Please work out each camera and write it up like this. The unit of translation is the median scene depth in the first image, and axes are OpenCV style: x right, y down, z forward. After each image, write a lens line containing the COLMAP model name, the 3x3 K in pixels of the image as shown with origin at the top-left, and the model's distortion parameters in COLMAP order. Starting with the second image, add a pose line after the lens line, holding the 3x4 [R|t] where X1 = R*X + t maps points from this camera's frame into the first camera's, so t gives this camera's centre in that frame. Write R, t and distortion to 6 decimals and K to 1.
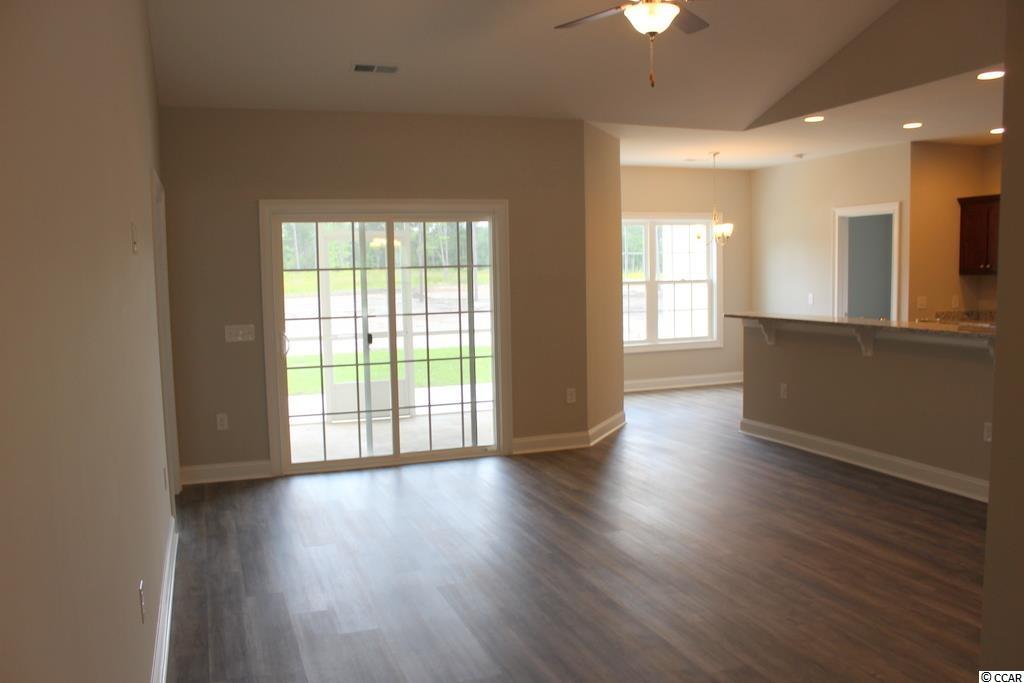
lens RADIAL K [[834.5, 0, 512.0], [0, 834.5, 341.5], [0, 0, 1]] dist [-0.082481, 0.003827]
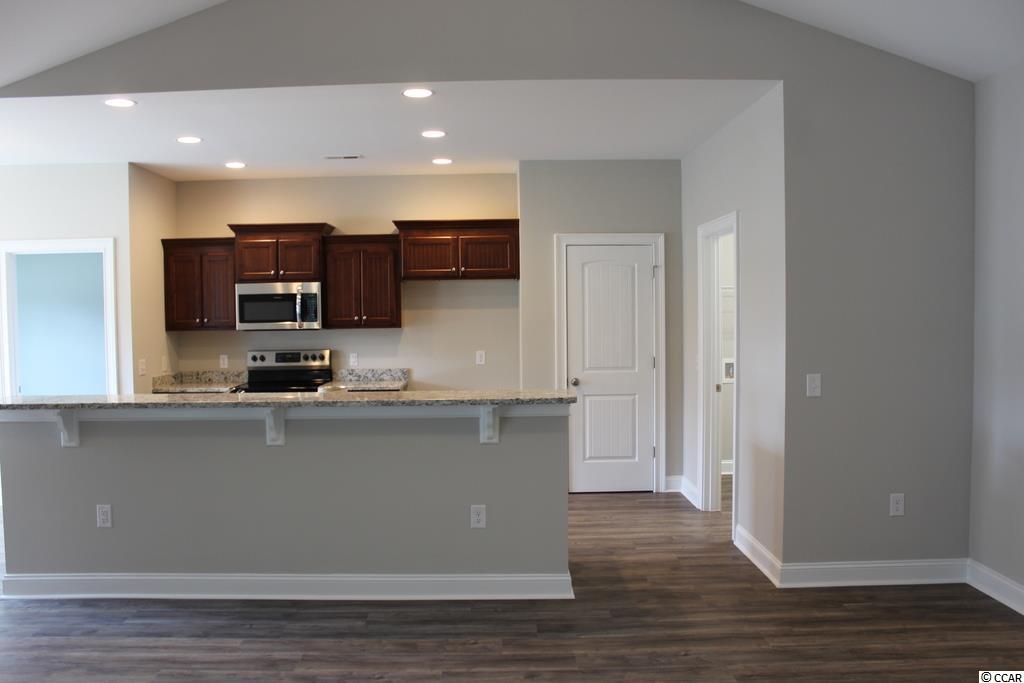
lens RADIAL K [[834.5, 0, 512.0], [0, 834.5, 341.5], [0, 0, 1]] dist [-0.082481, 0.003827]
pose [[0.341710, -0.020378, 0.939585, -0.123996], [0.087024, 0.996156, -0.010044, -0.033571], [-0.935768, 0.085198, 0.342169, 0.398403]]
